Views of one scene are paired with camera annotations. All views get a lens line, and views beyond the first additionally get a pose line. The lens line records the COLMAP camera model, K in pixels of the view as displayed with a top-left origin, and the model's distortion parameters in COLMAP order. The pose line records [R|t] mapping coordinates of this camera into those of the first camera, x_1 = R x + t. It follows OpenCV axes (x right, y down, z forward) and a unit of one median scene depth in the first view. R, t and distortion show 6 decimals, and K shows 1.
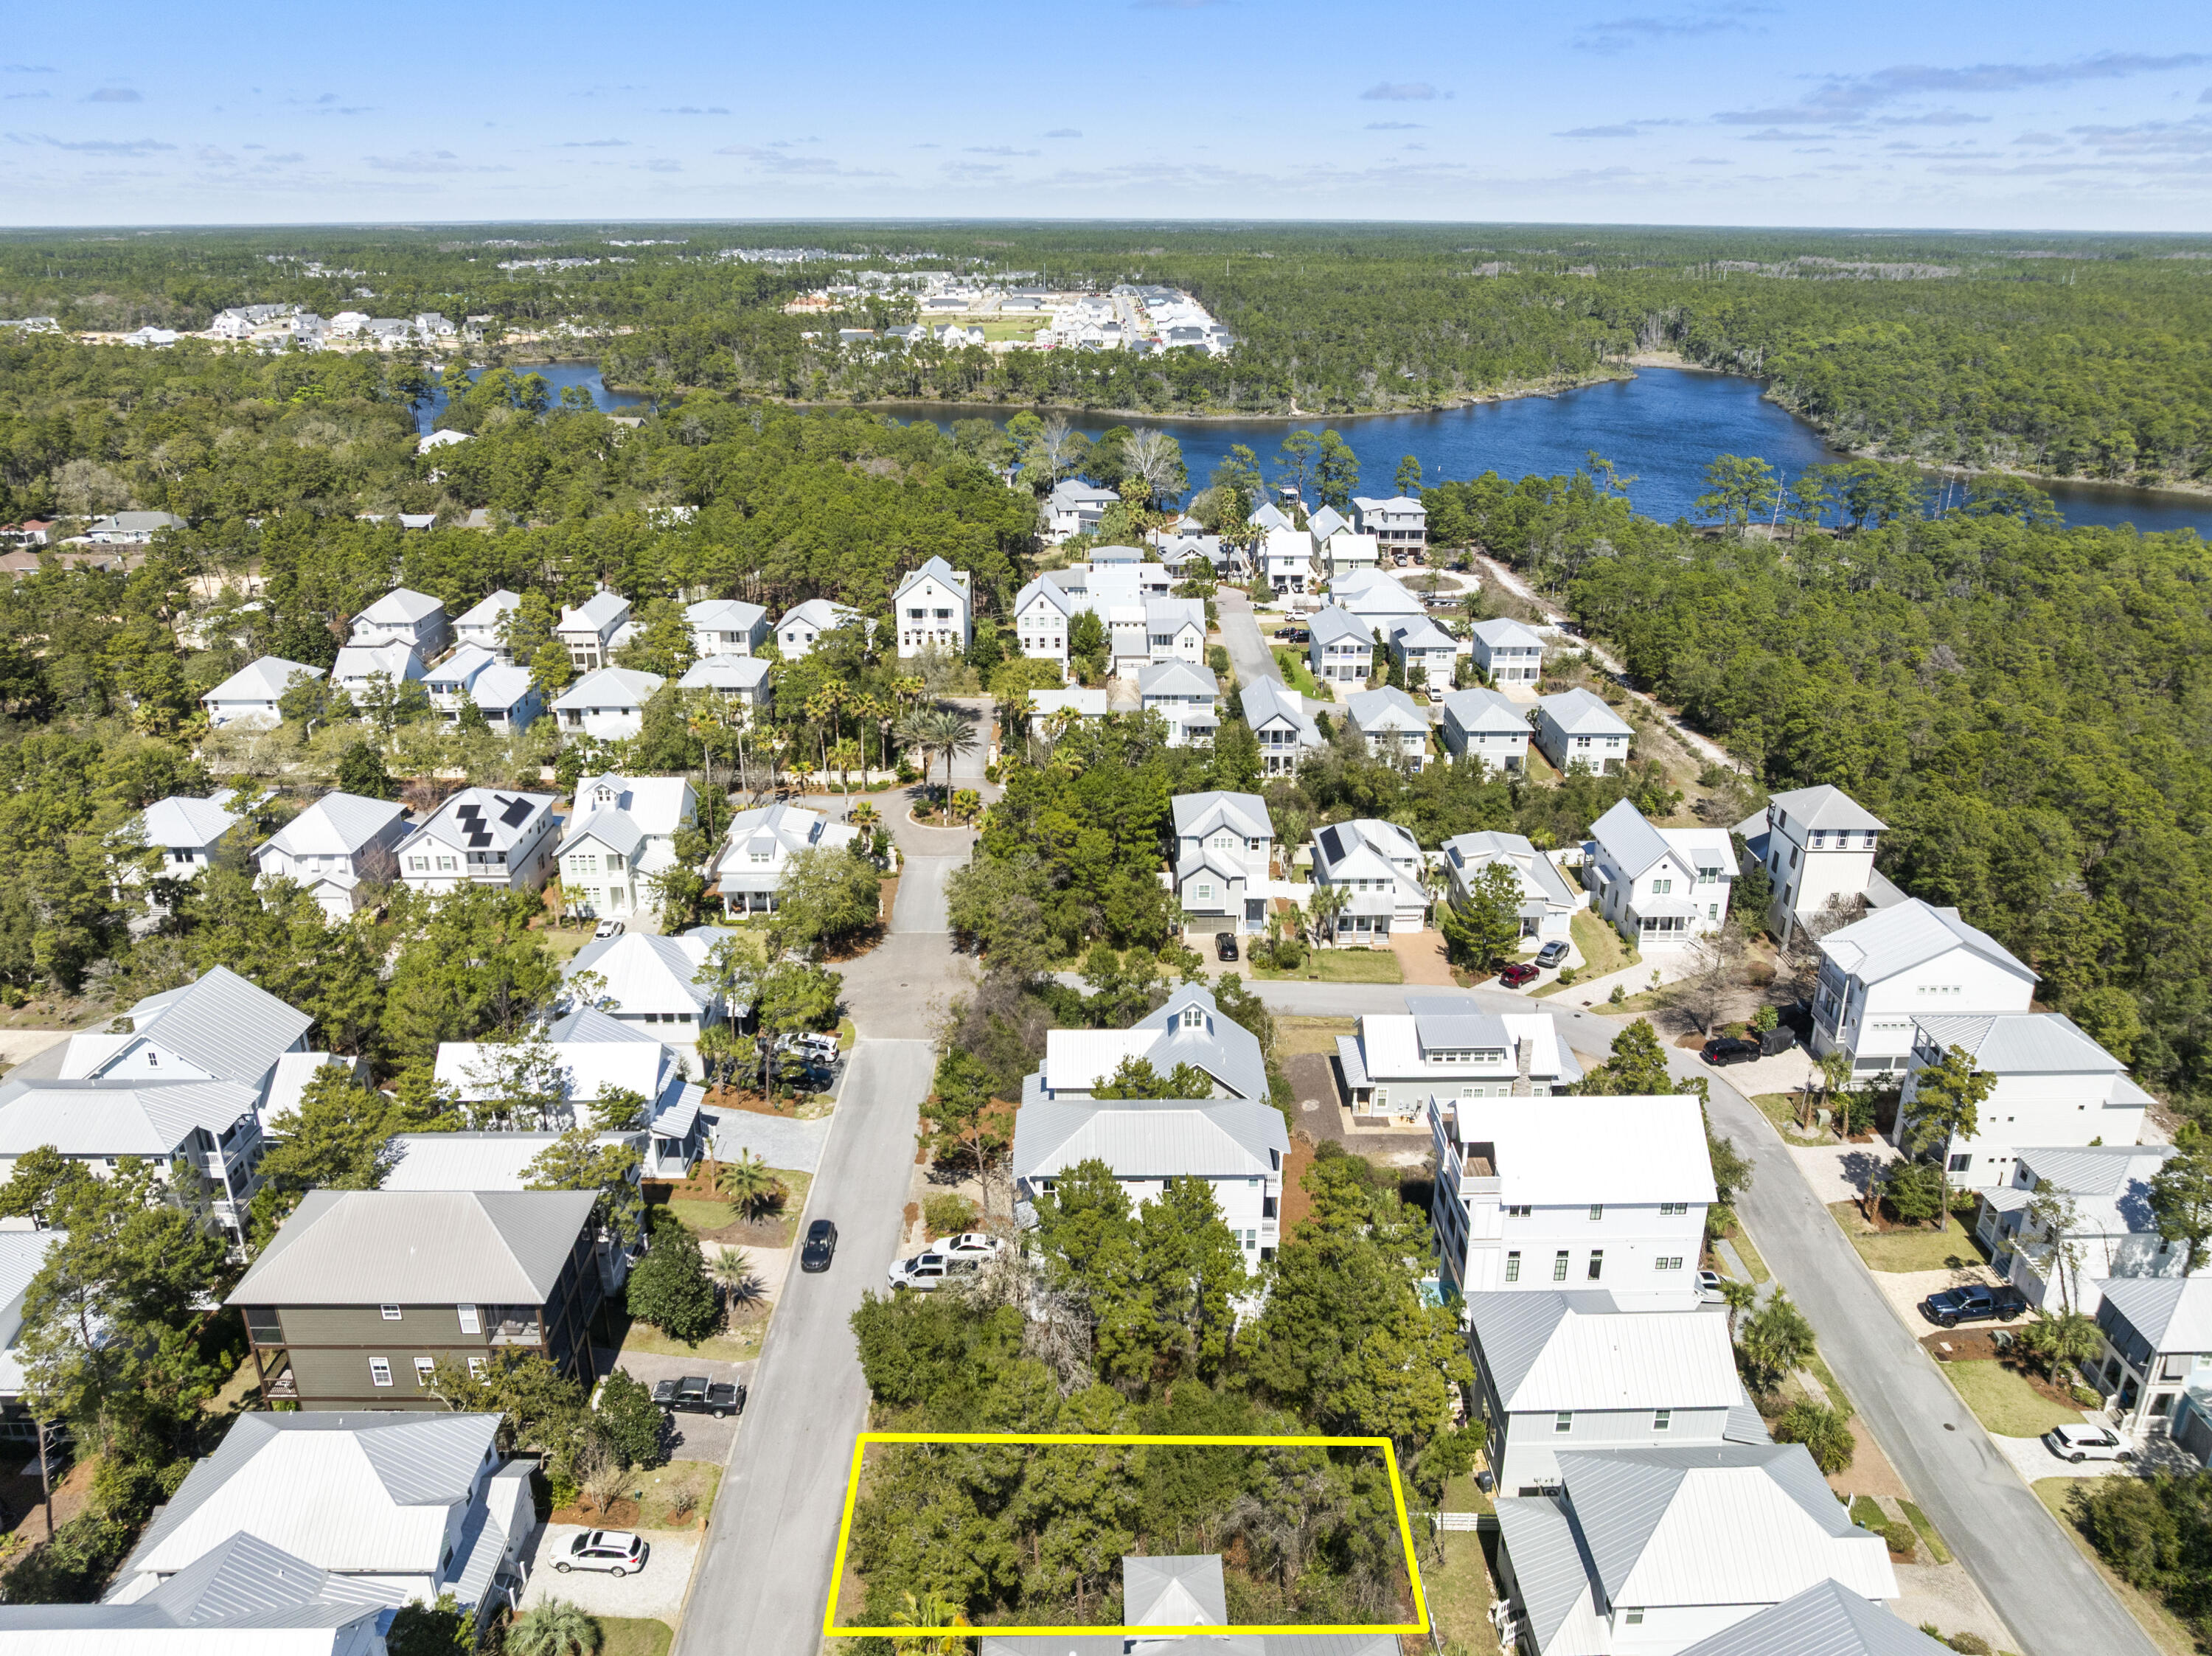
lens RADIAL K [[1544.1, 0, 1115.1], [0, 1544.1, 823.7], [0, 0, 1]] dist [-0.035275, -0.004375]
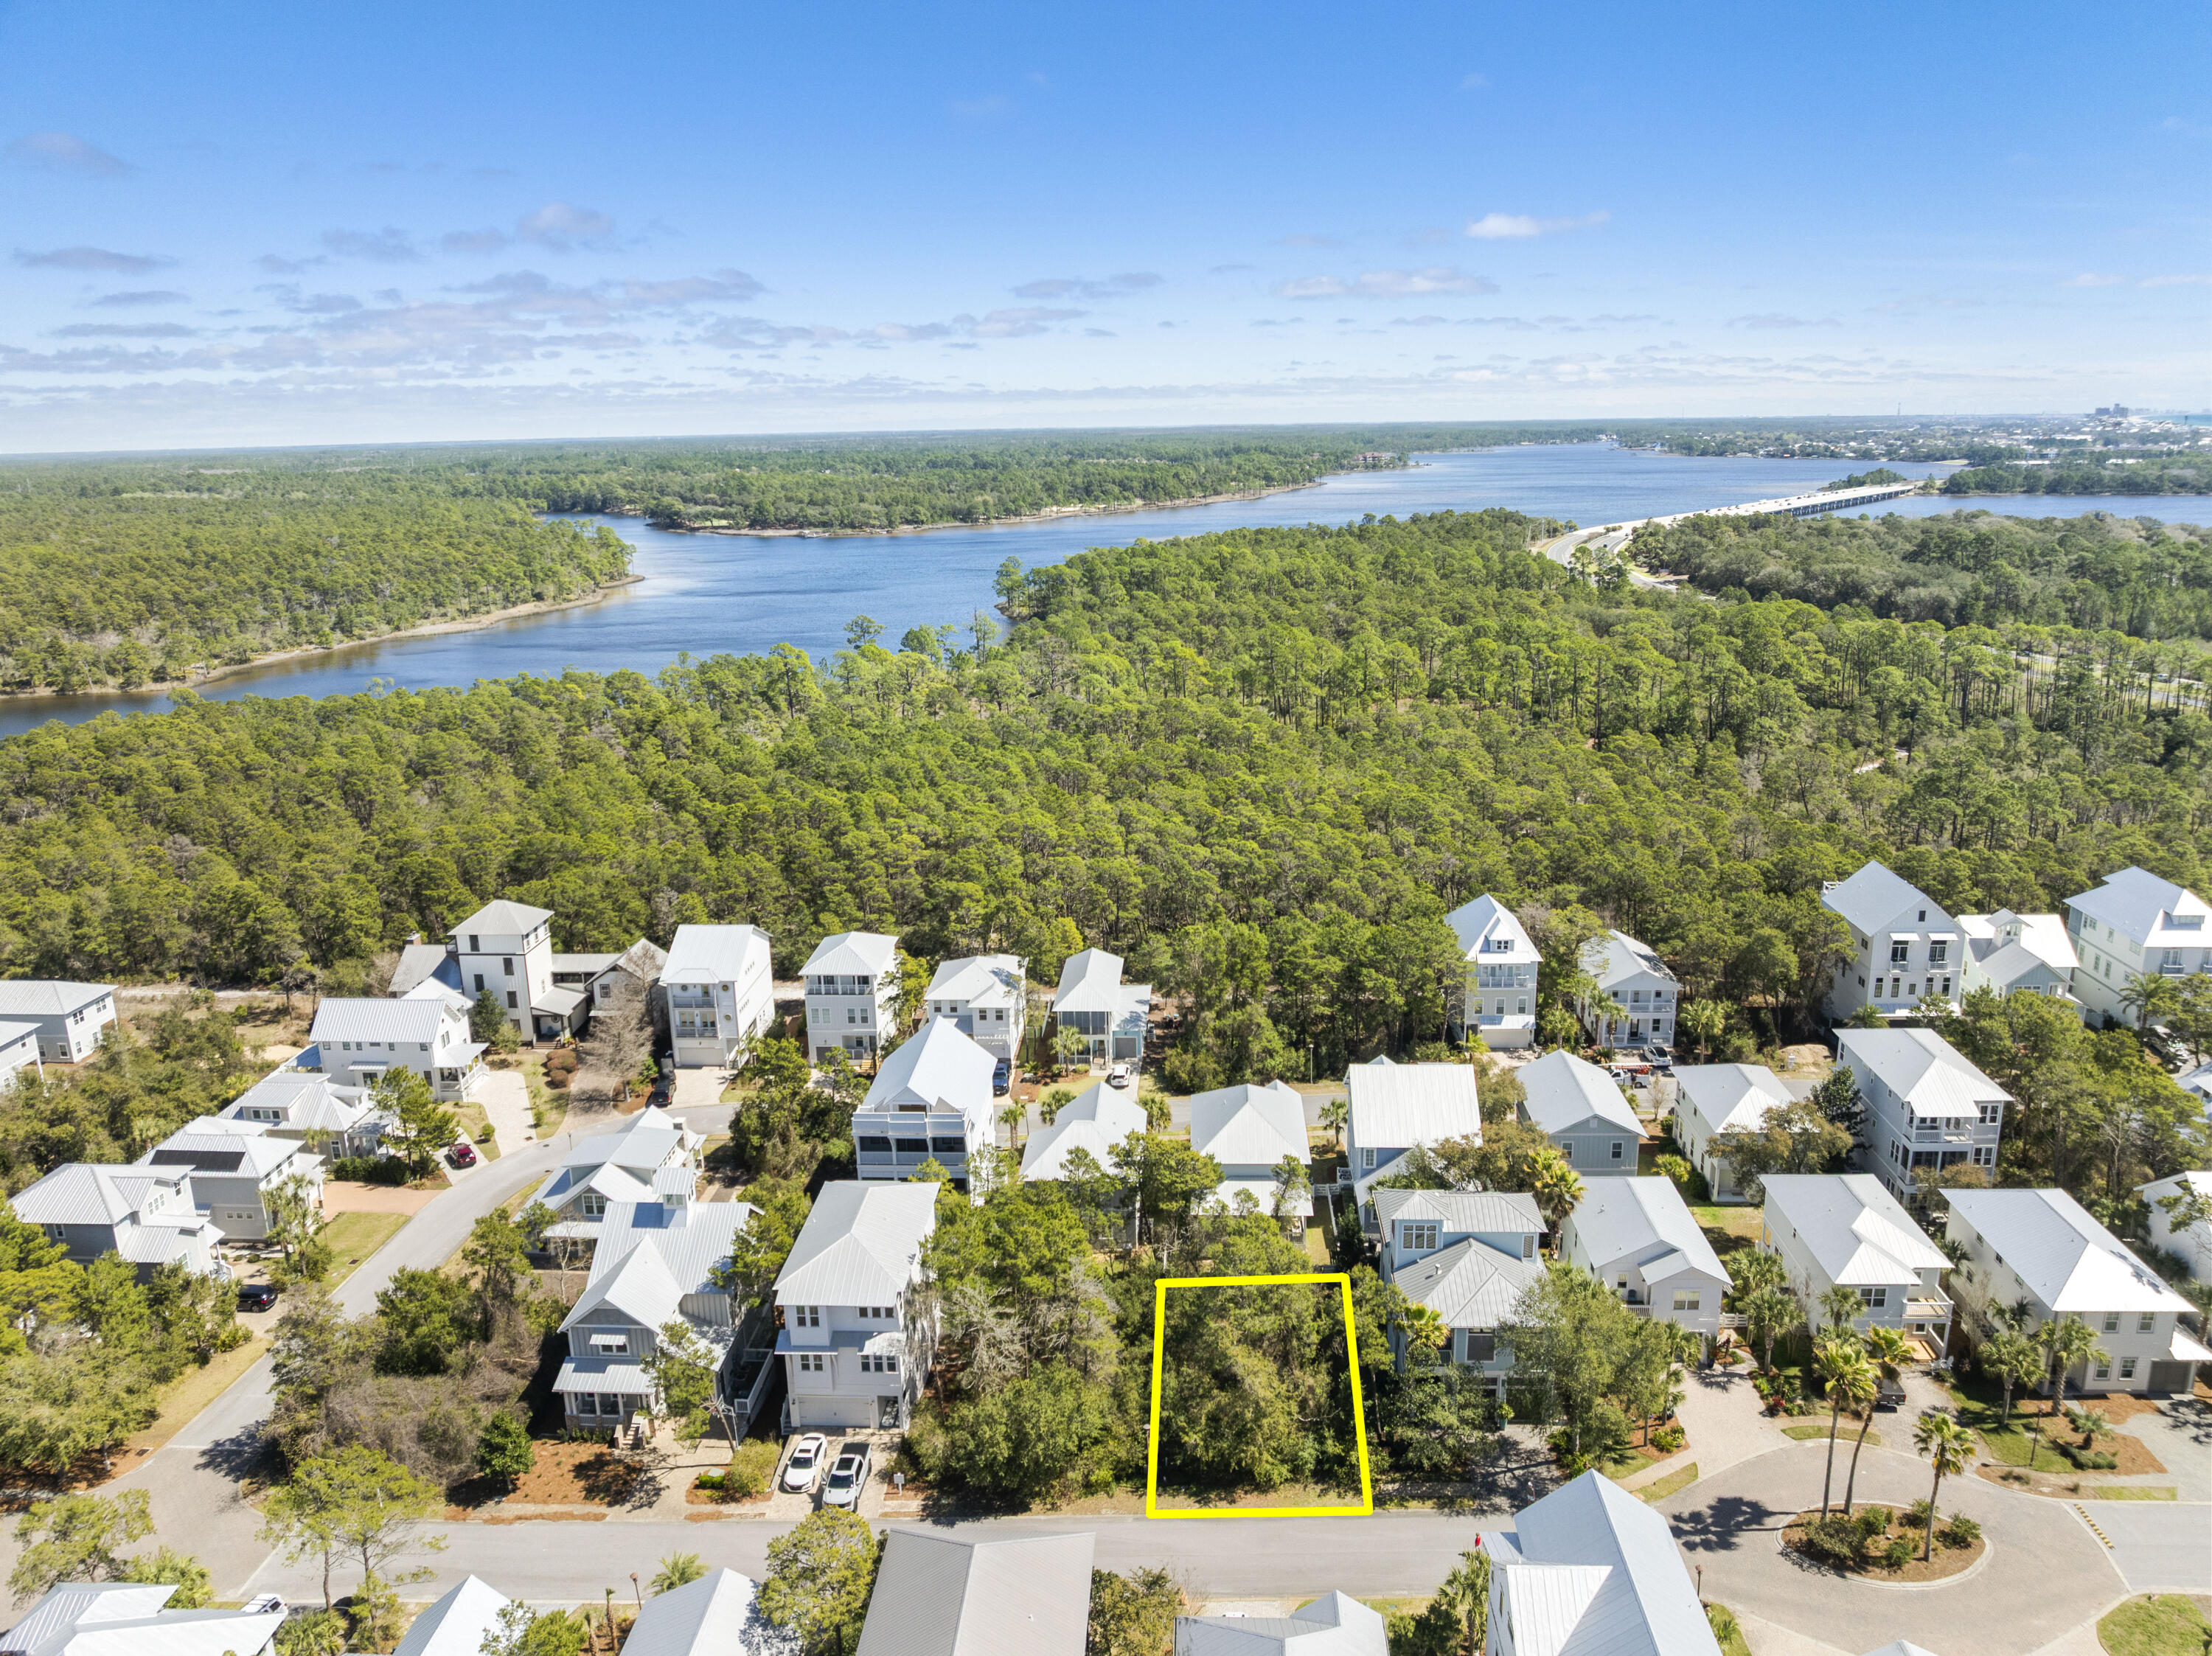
lens RADIAL K [[1544.1, 0, 1115.1], [0, 1544.1, 823.7], [0, 0, 1]] dist [-0.035275, -0.004375]
pose [[0.069820, -0.252978, 0.964949, -0.397236], [0.381946, 0.900378, 0.208413, -0.091358], [-0.921544, 0.354007, 0.159488, 0.229820]]
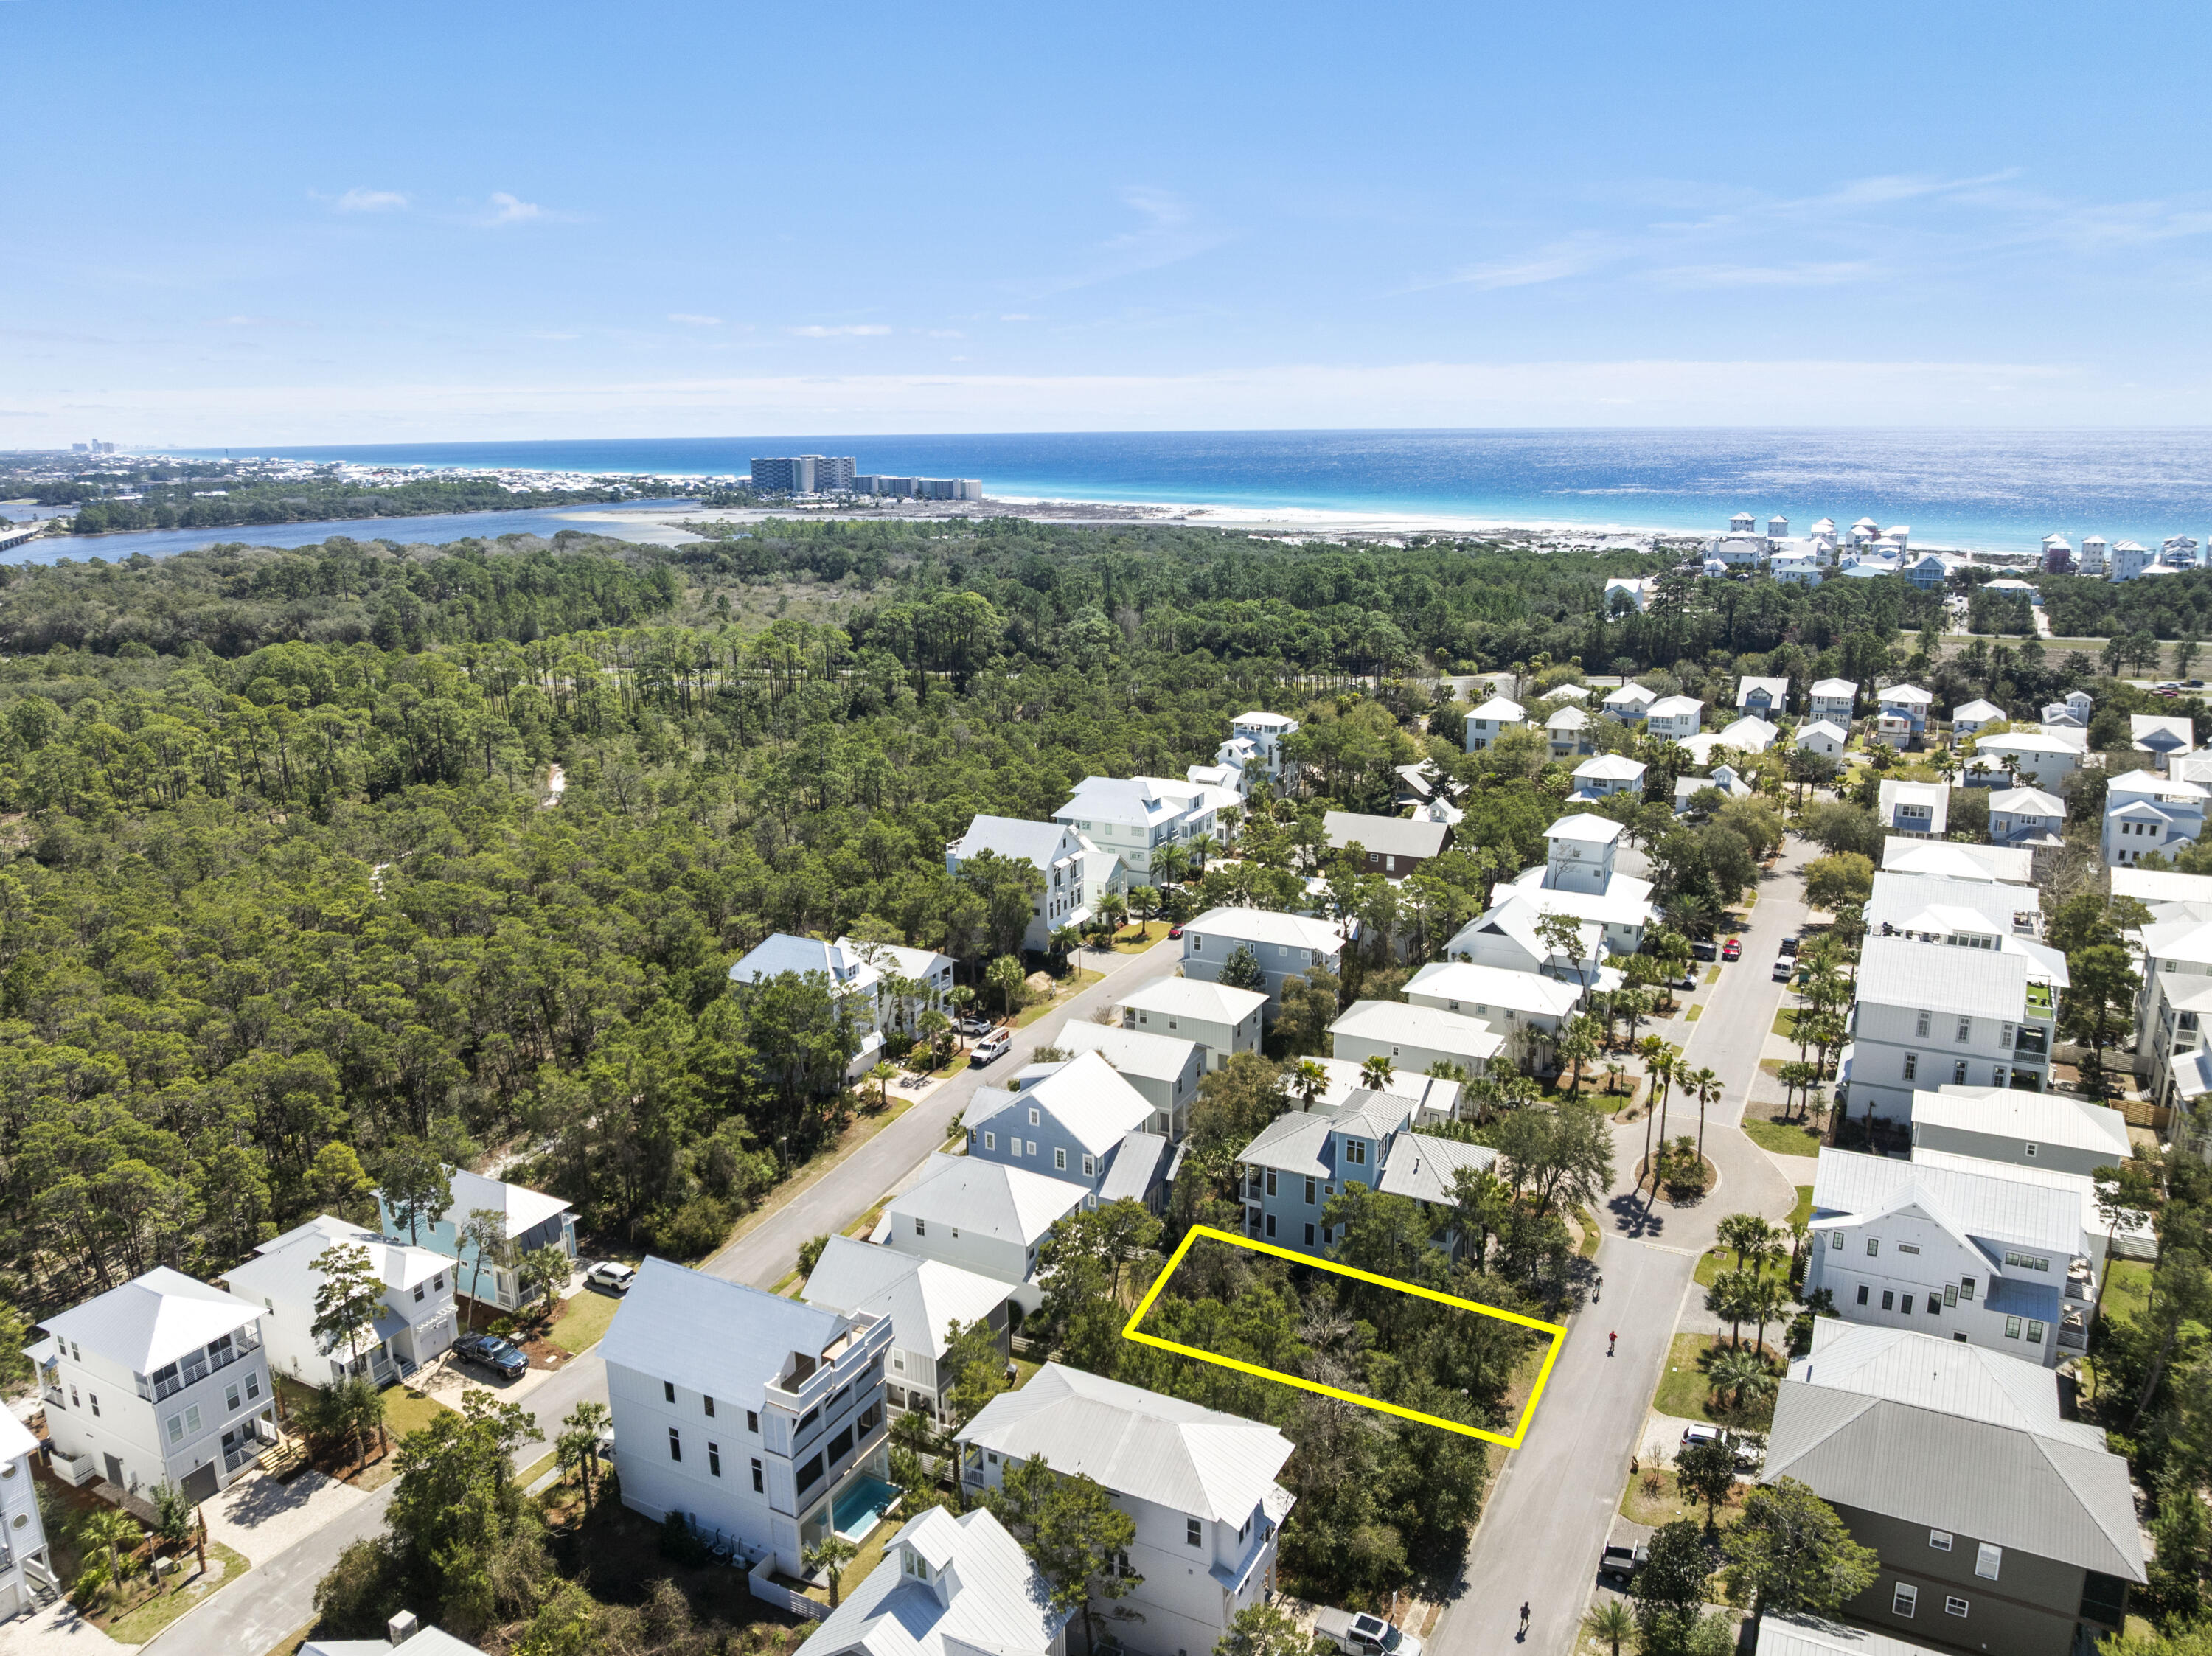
lens RADIAL K [[1573.5, 0, 1113.8], [0, 1573.5, 822.2], [0, 0, 1]] dist [-0.033506, -0.007488]
pose [[-0.878256, -0.107820, 0.465876, -0.143901], [0.184311, 0.822647, 0.537848, -0.235806], [-0.441243, 0.558235, -0.702623, 0.598700]]
